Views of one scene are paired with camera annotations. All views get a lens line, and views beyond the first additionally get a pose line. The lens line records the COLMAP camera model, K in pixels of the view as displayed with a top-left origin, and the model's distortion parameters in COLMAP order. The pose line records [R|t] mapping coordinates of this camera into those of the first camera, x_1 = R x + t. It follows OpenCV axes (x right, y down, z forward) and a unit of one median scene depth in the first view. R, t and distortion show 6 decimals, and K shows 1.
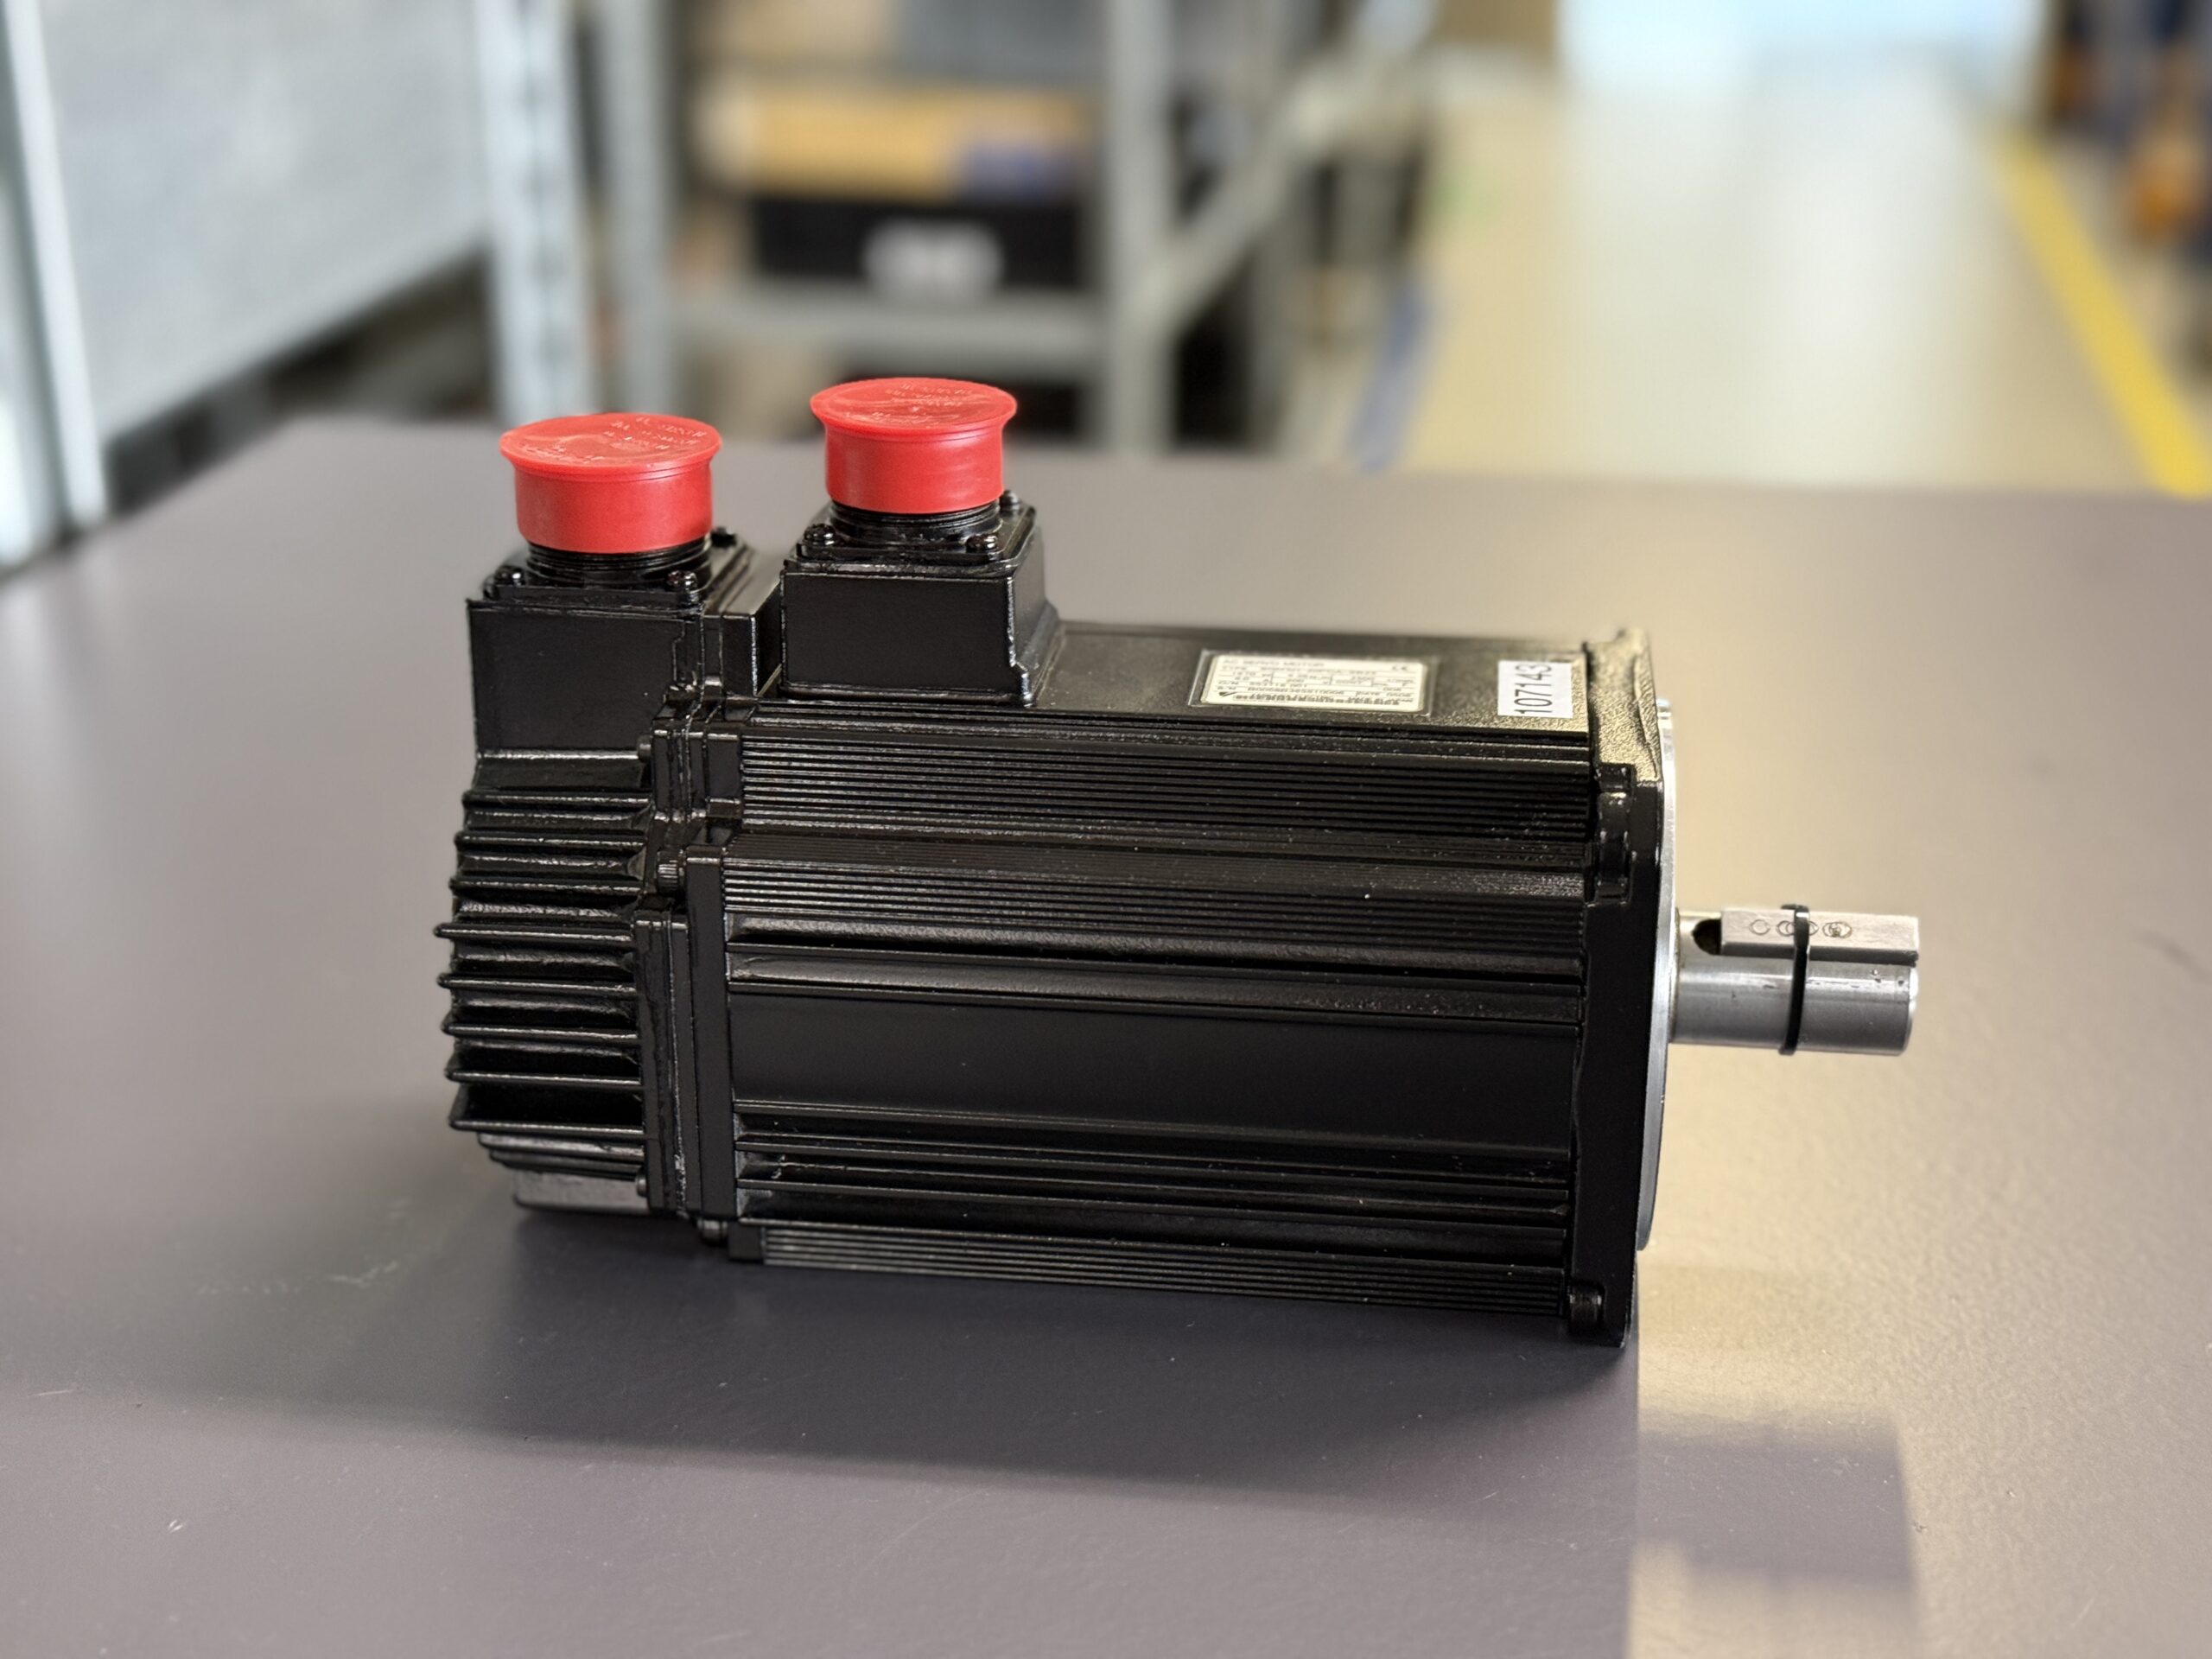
lens RADIAL K [[3135.9, 0, 1106.0], [0, 3135.9, 829.5], [0, 0, 1]] dist [0.086459, 0.040730]
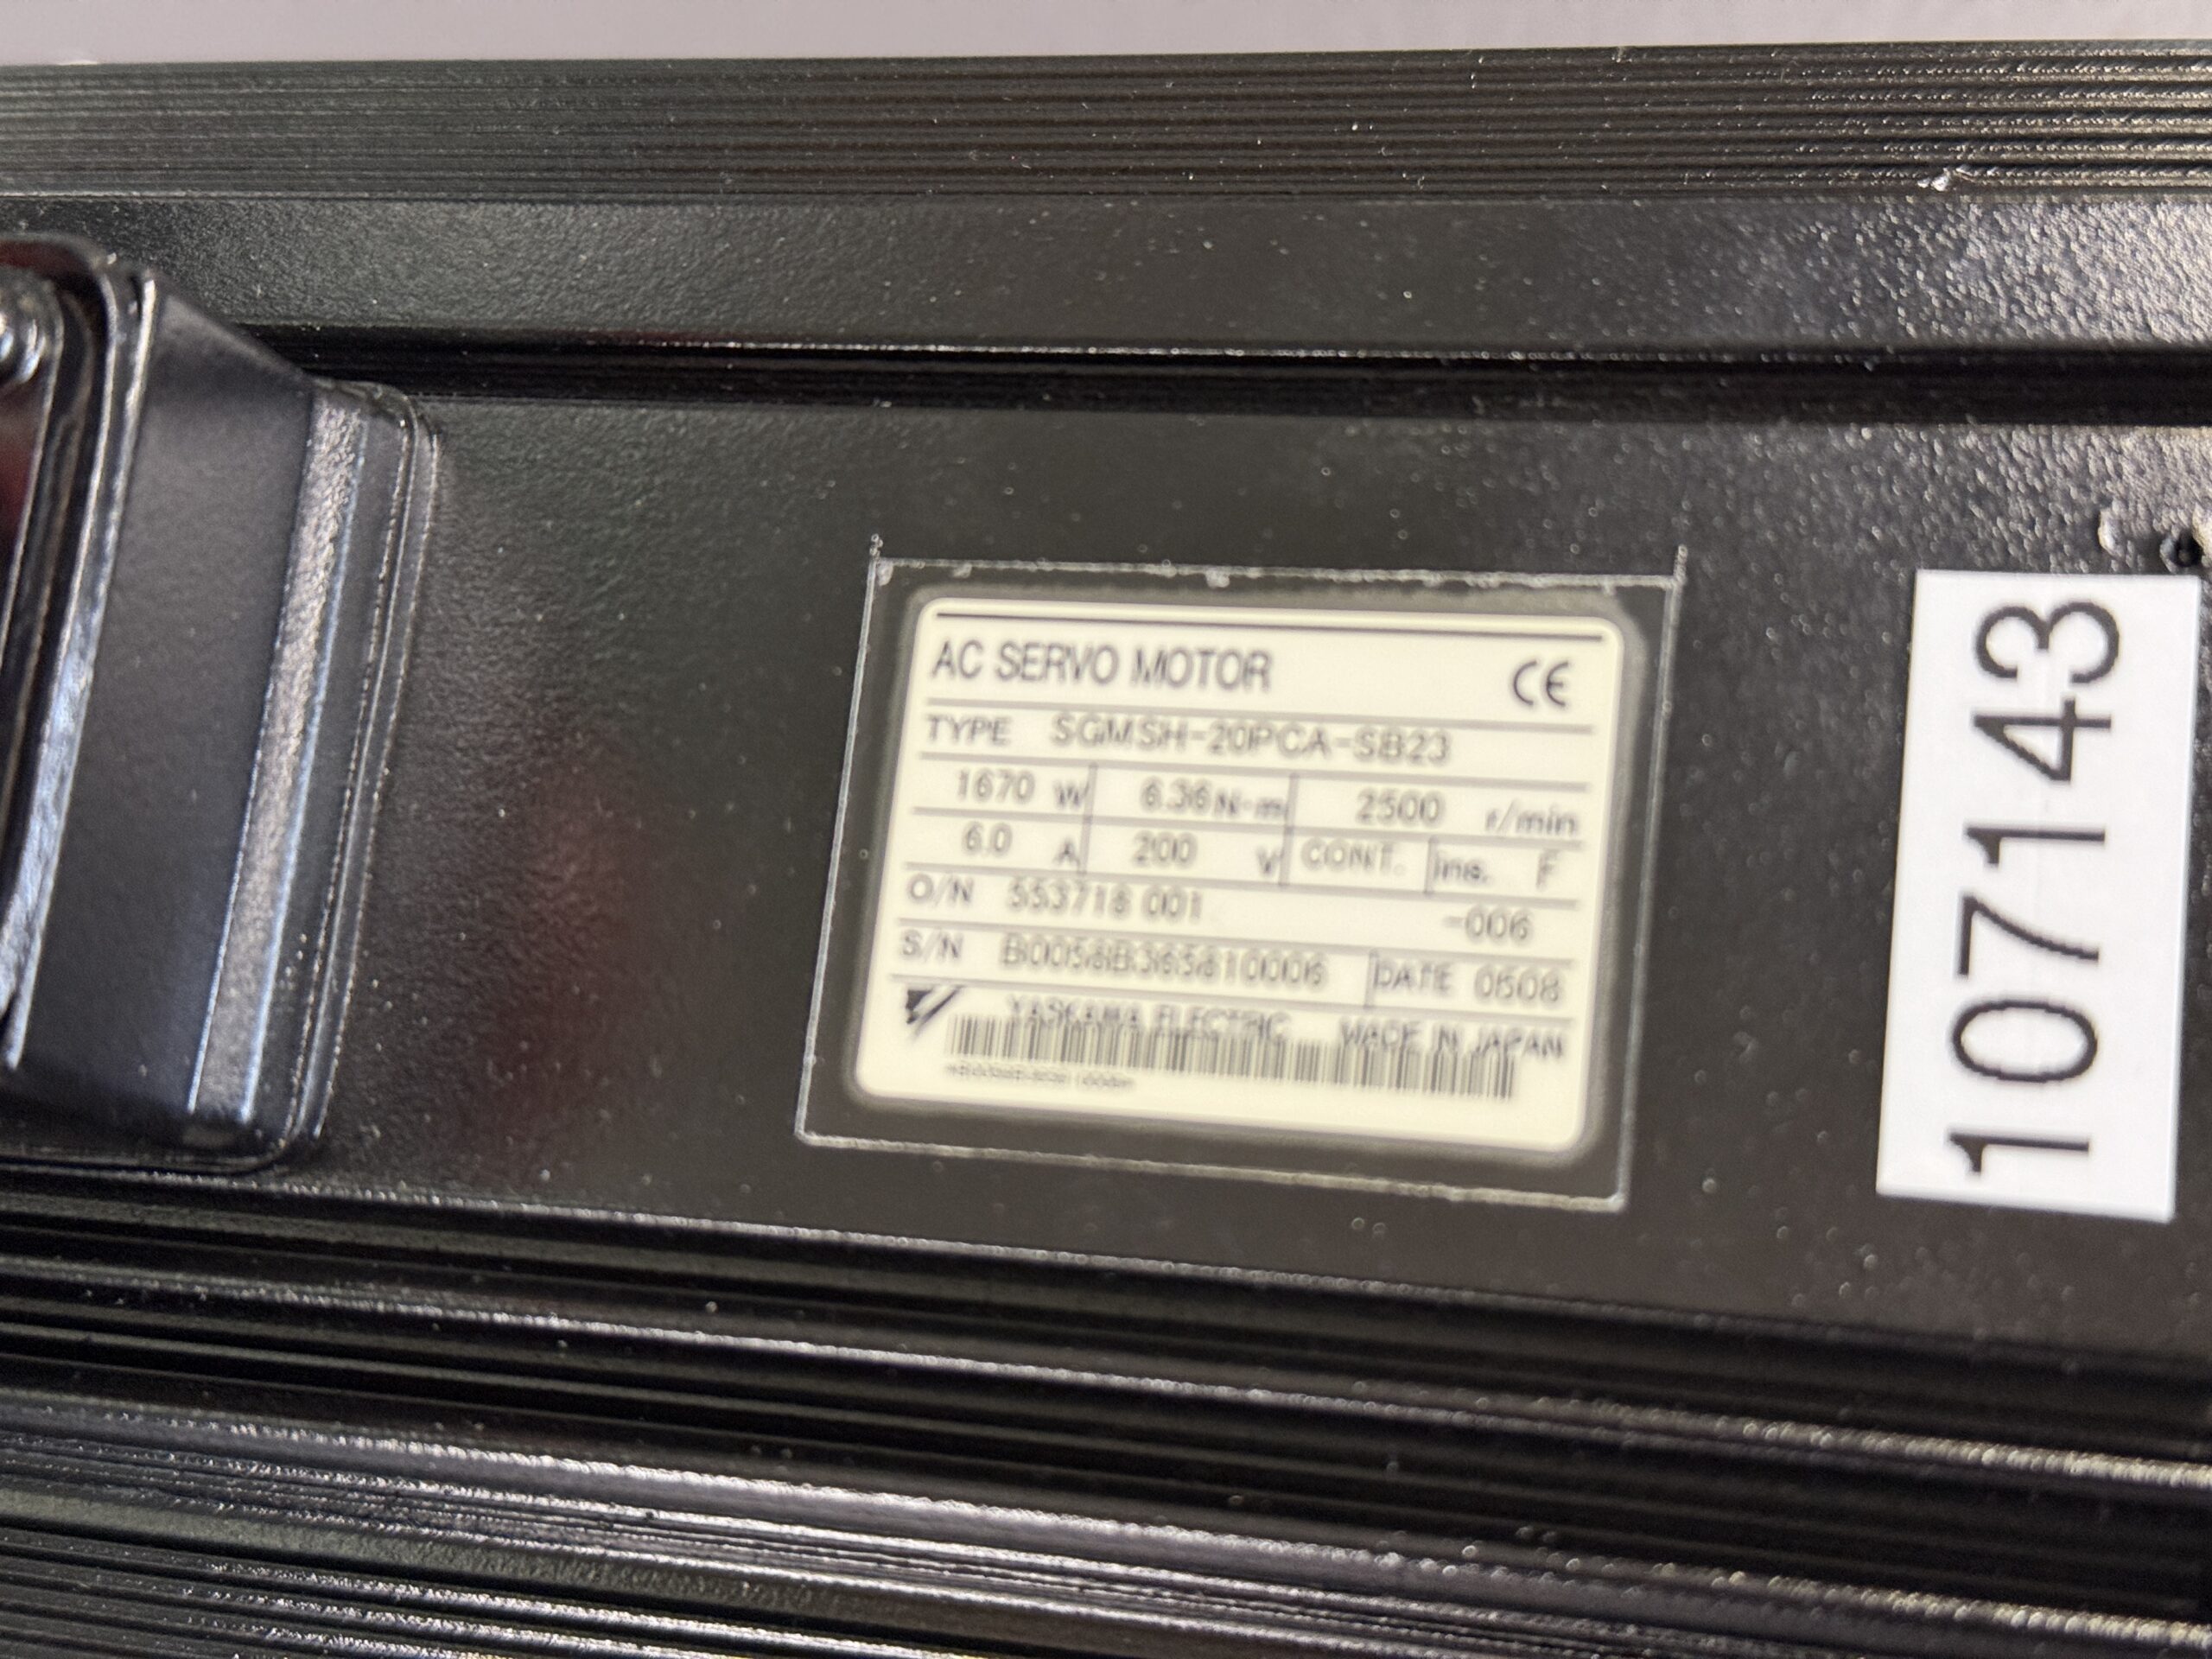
lens RADIAL K [[3135.9, 0, 1106.0], [0, 3135.9, 829.5], [0, 0, 1]] dist [0.086459, 0.040730]
pose [[0.965658, -0.072734, -0.249427, 0.127309], [0.245057, 0.573928, 0.781379, -0.273987], [0.086320, -0.815669, 0.572042, 0.845537]]
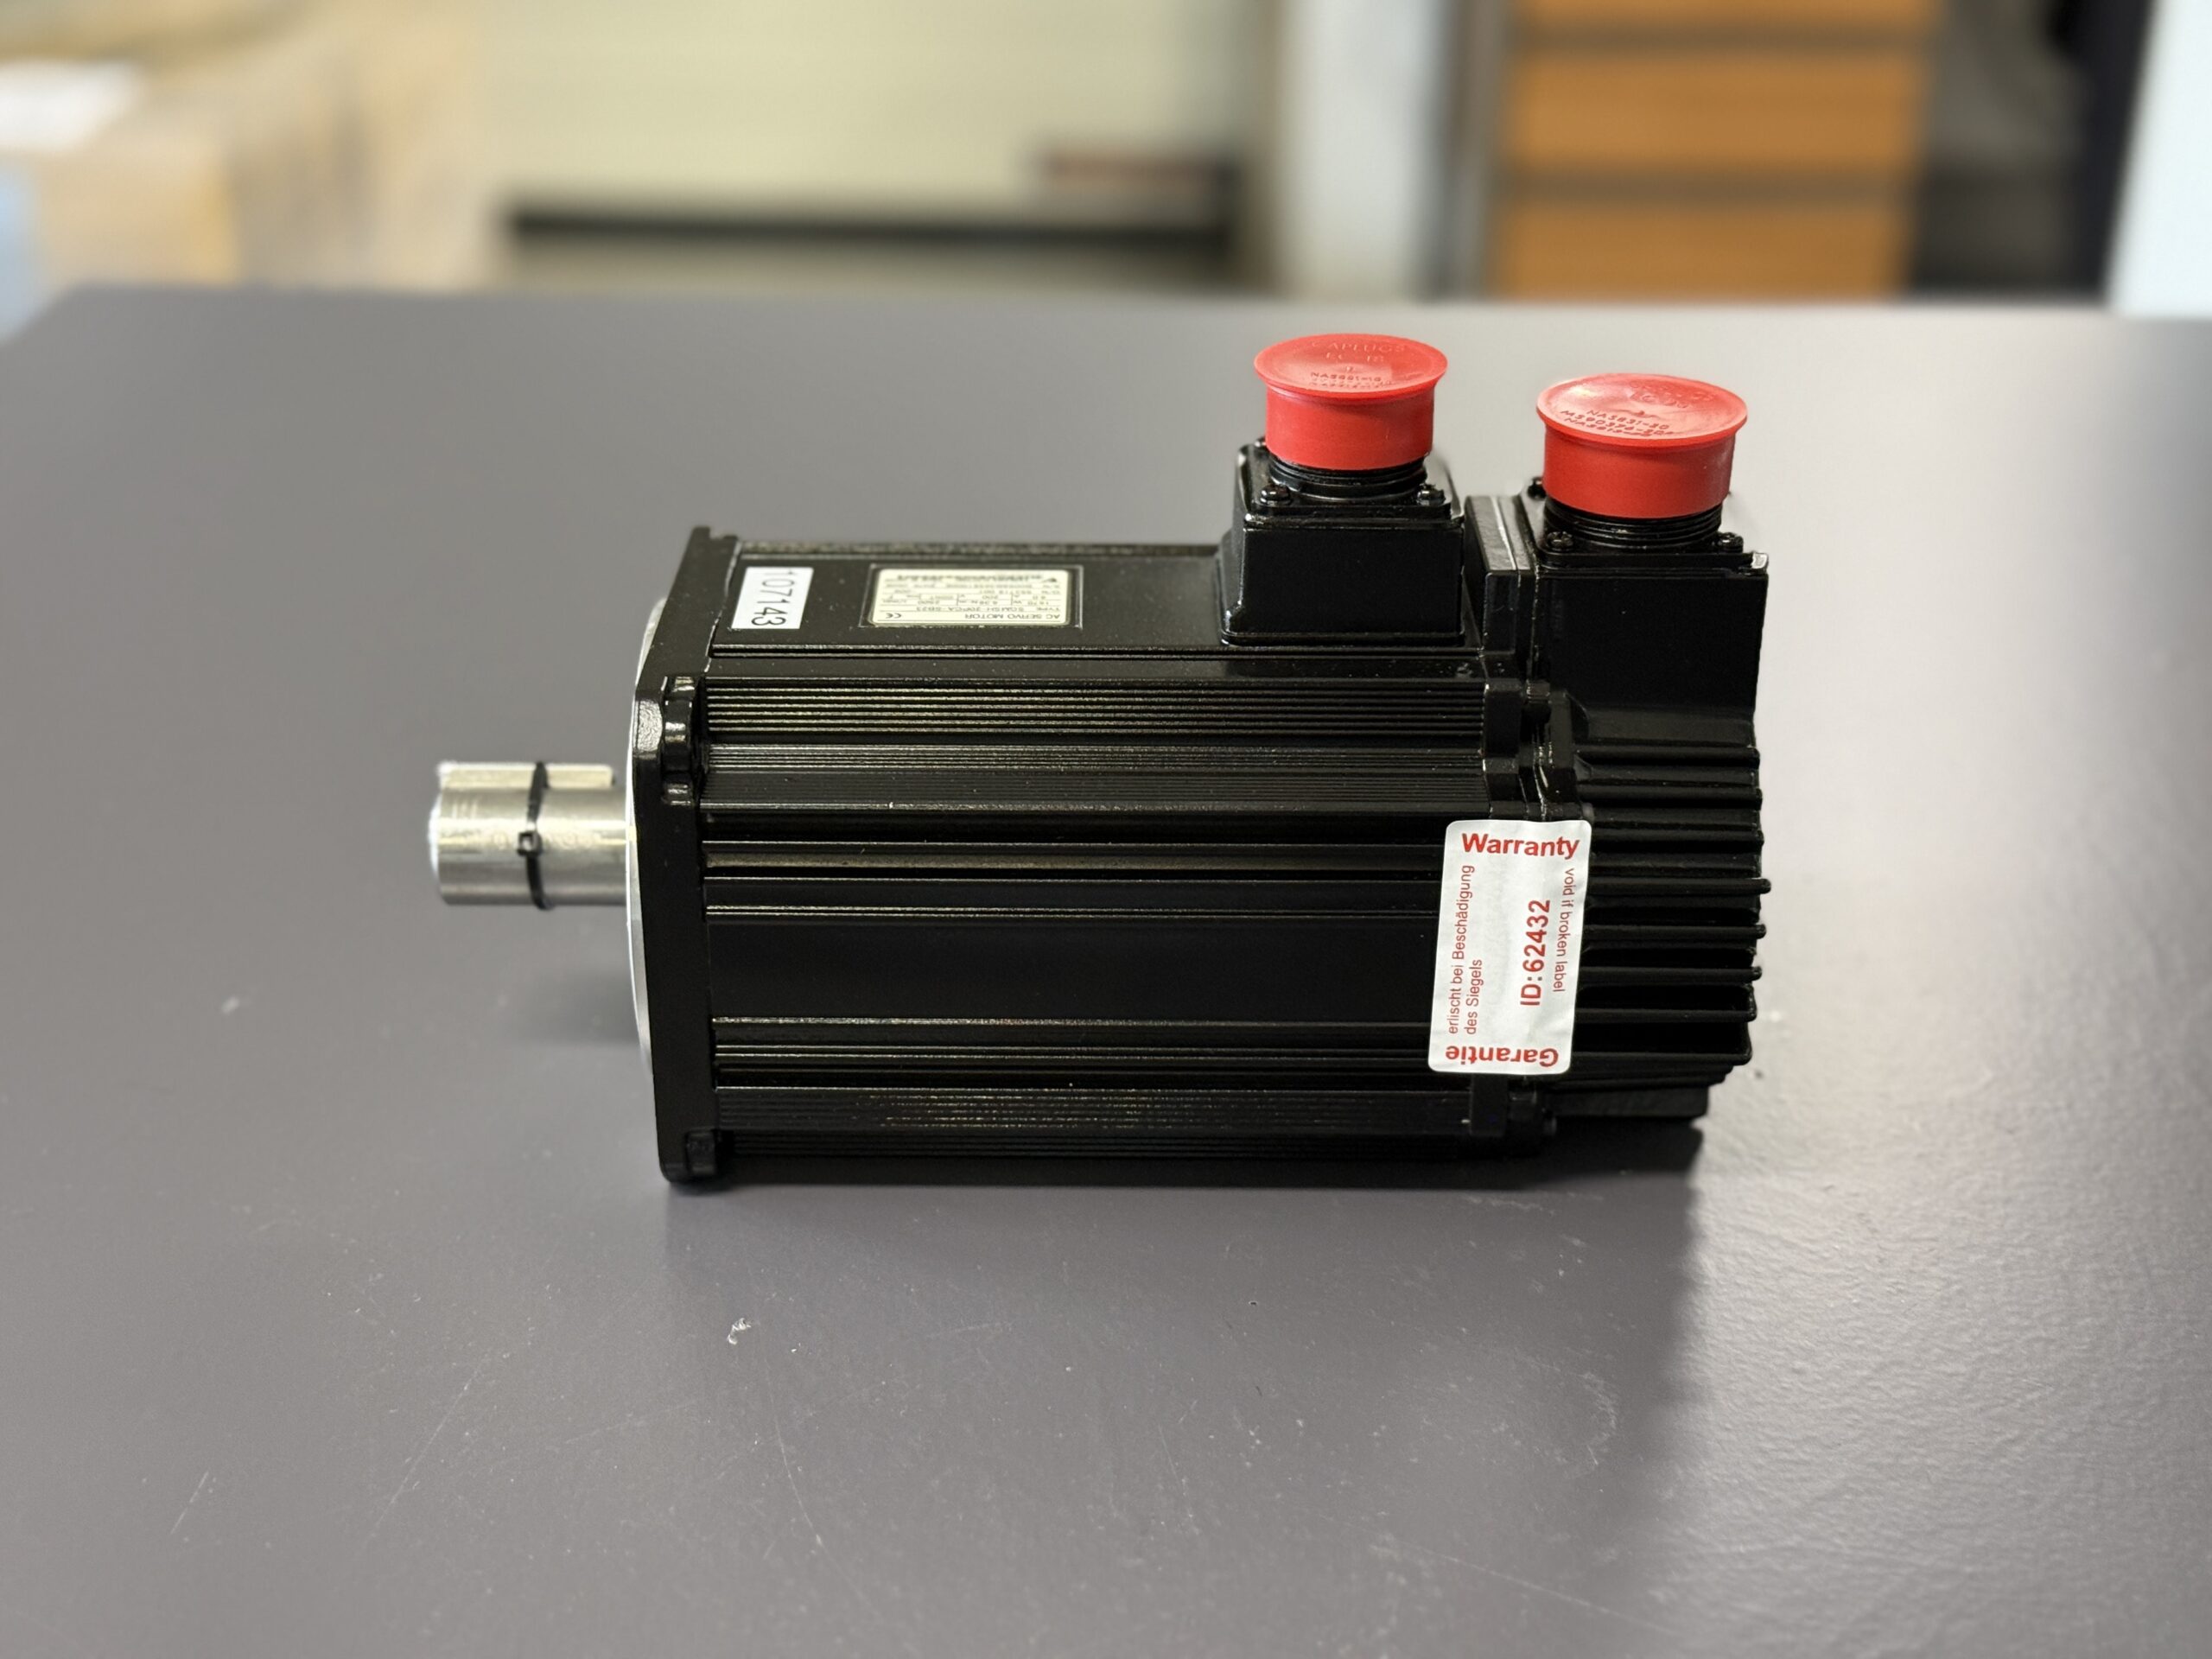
lens RADIAL K [[3135.9, 0, 1106.0], [0, 3135.9, 829.5], [0, 0, 1]] dist [0.086459, 0.040730]
pose [[-0.991624, 0.053201, -0.117690, 0.154653], [-0.050388, 0.679665, 0.731790, -0.800184], [0.118922, 0.731591, -0.671292, 1.811925]]
